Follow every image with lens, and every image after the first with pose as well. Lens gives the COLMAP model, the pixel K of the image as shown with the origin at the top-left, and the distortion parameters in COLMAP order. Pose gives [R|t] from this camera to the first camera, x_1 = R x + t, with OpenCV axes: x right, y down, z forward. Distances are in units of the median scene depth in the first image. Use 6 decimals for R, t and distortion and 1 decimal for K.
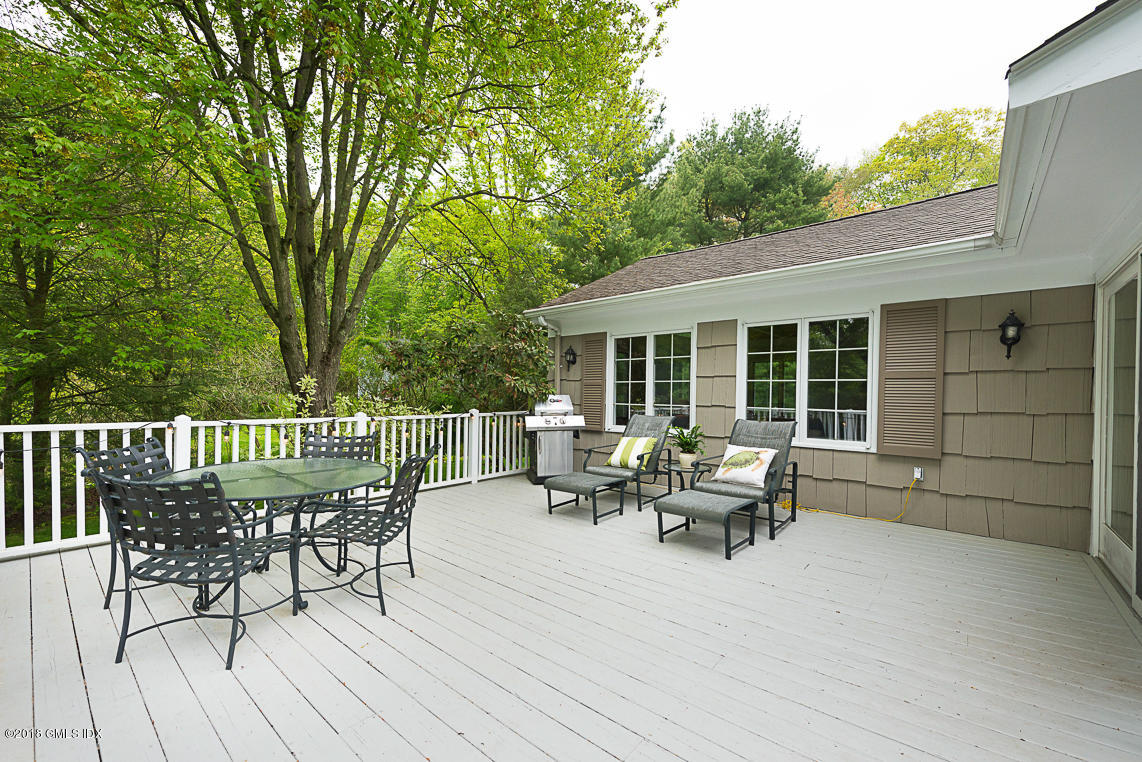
lens RADIAL K [[447.9, 0, 571.0], [0, 447.9, 381.0], [0, 0, 1]] dist [0.023274, -0.000076]
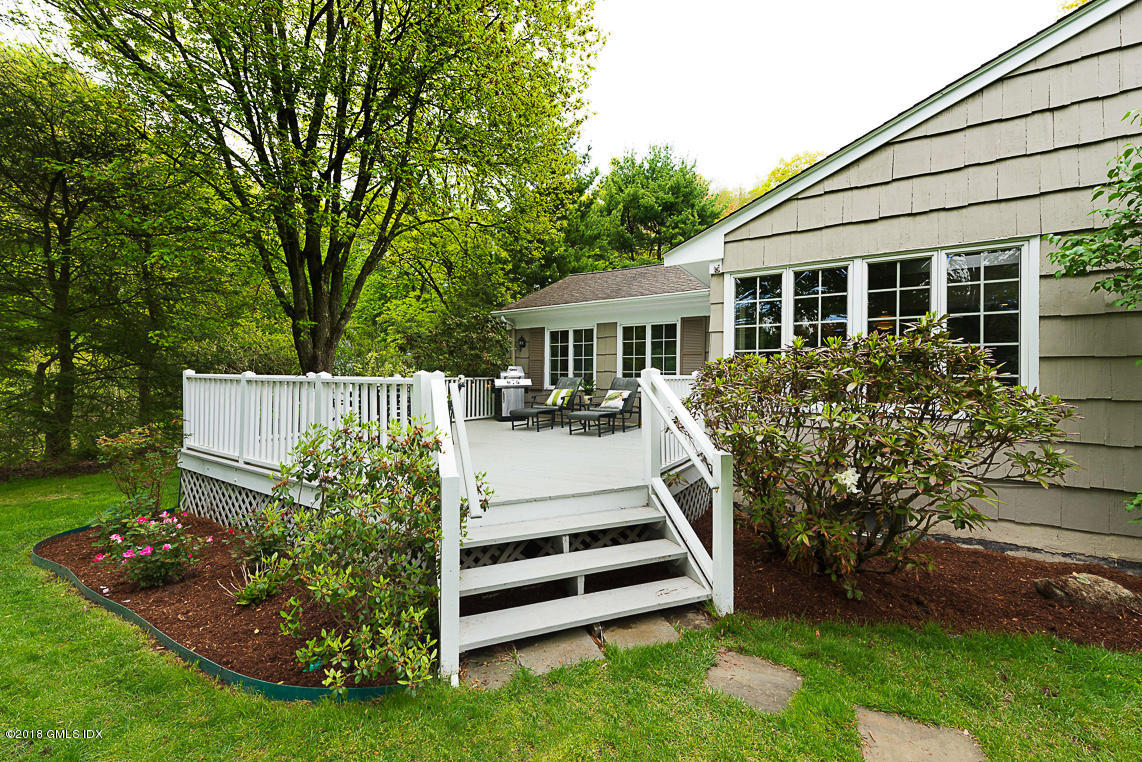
lens RADIAL K [[447.9, 0, 571.0], [0, 447.9, 381.0], [0, 0, 1]] dist [0.023274, -0.000076]
pose [[0.991631, -0.003932, 0.129045, -0.035571], [-0.000083, 0.999517, 0.031093, 0.033913], [-0.129105, -0.030843, 0.991151, -0.609309]]
